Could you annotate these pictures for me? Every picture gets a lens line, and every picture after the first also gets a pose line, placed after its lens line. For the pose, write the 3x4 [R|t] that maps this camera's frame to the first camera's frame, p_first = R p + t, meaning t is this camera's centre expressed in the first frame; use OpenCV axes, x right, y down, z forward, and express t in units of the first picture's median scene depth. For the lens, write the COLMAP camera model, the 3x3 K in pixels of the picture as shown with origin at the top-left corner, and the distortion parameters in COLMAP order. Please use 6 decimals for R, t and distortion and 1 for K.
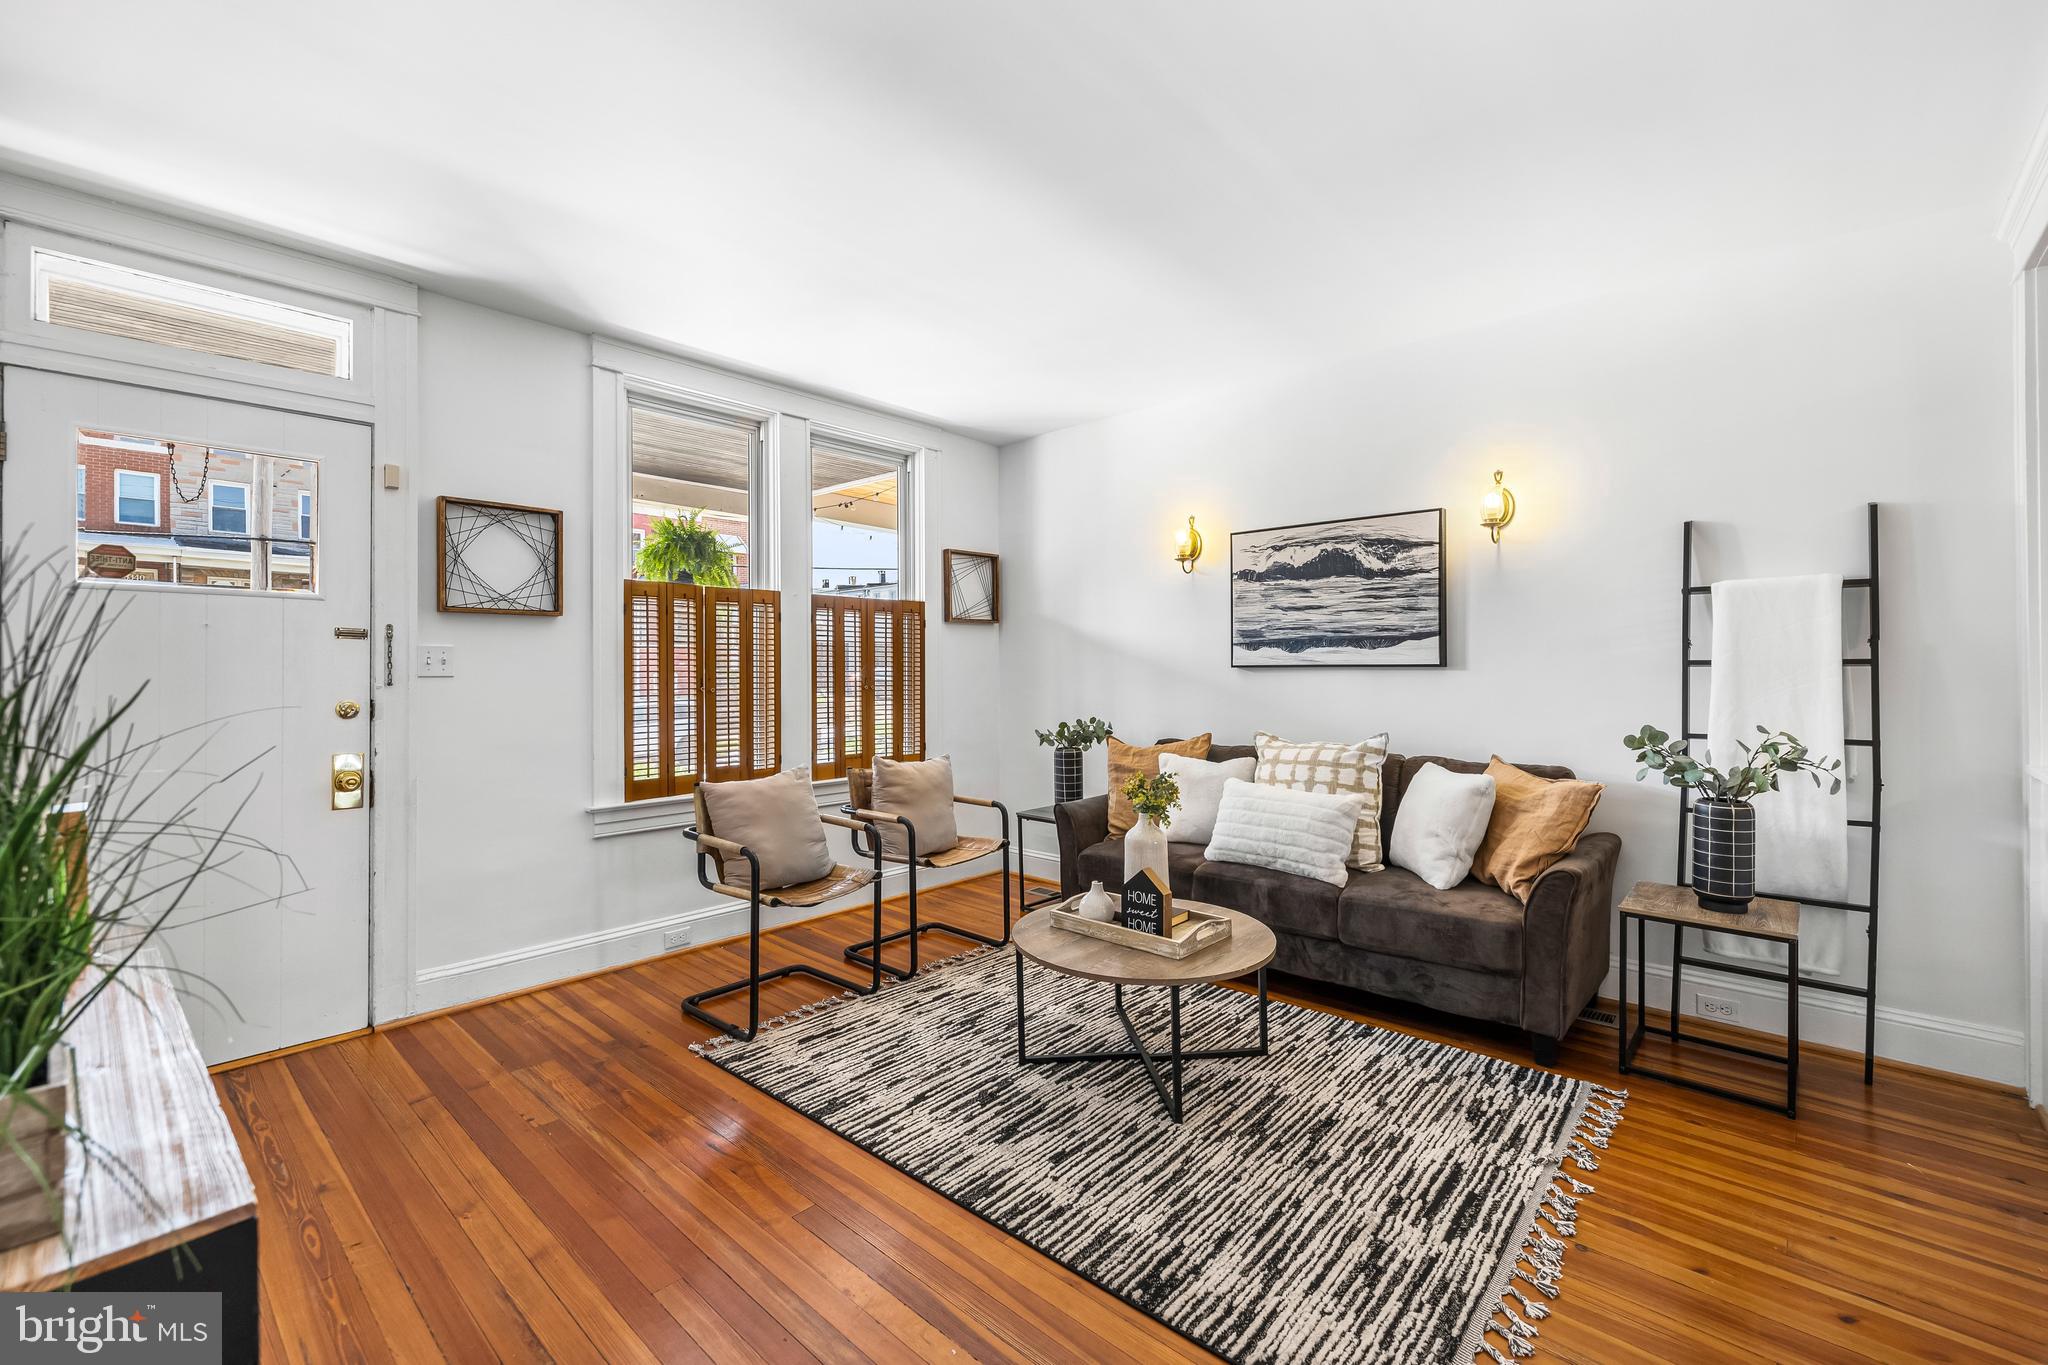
lens RADIAL K [[863.5, 0, 1012.4], [0, 863.5, 673.7], [0, 0, 1]] dist [0.000555, 0.001519]
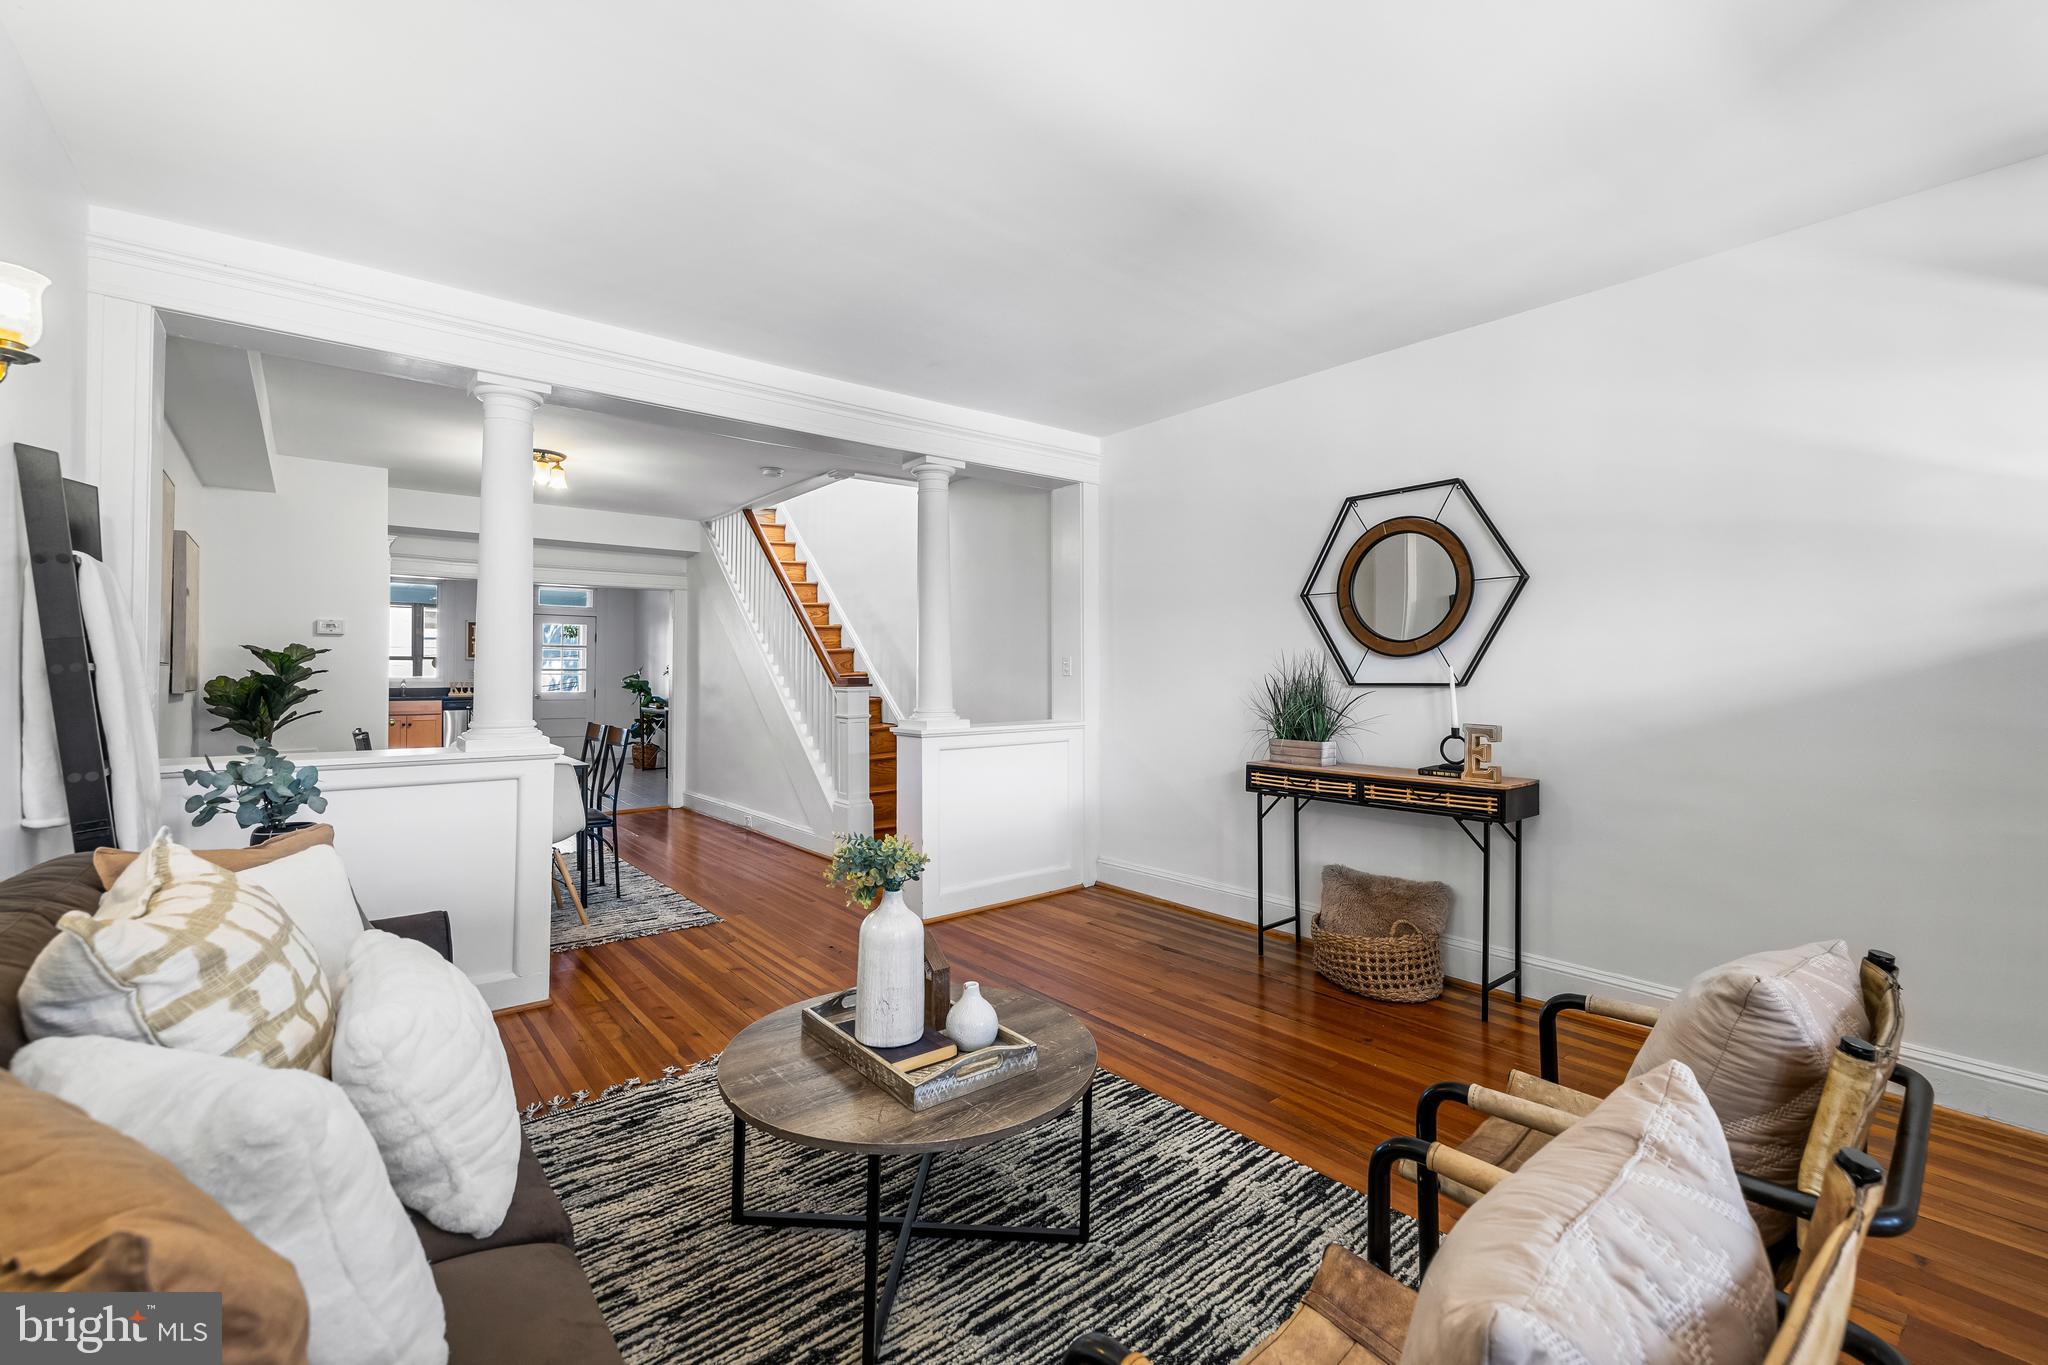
lens RADIAL K [[863.5, 0, 1012.9], [0, 863.5, 672.5], [0, 0, 1]] dist [0.000555, 0.001519]
pose [[-0.989639, 0.005612, 0.143467, -0.029993], [0.005917, 0.999981, 0.001698, -0.004732], [-0.143455, 0.002530, -0.989654, 1.483334]]
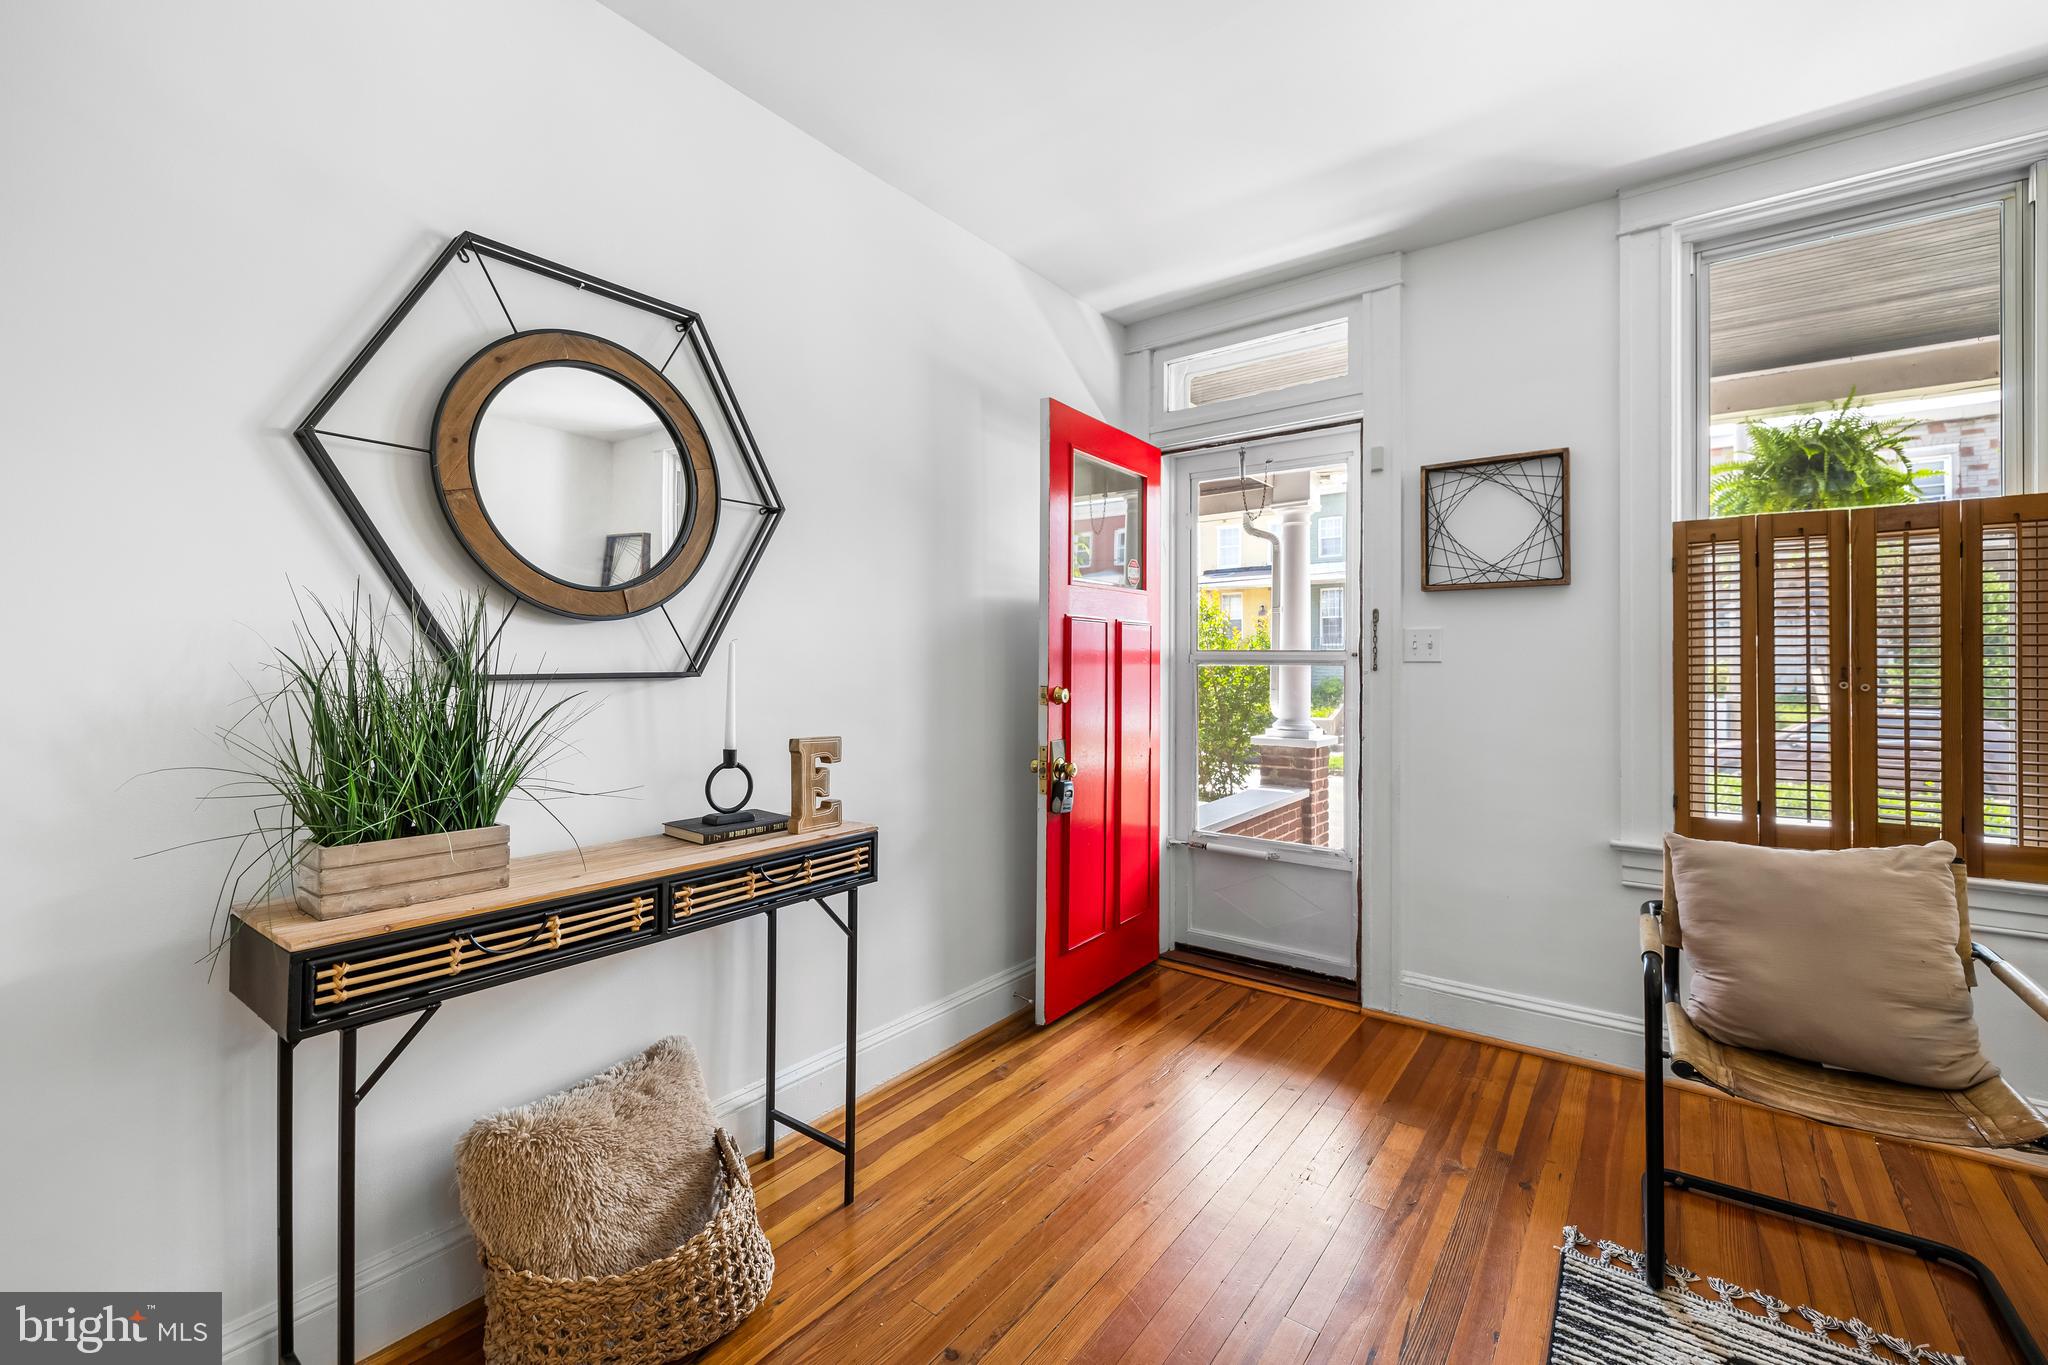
lens RADIAL K [[863.5, 0, 1018.2], [0, 863.5, 663.8], [0, 0, 1]] dist [0.000555, 0.001519]
pose [[0.099562, 0.002286, -0.995029, 0.214722], [-0.005172, 0.999985, 0.001780, 0.006435], [0.995018, 0.004969, 0.099573, 0.479047]]
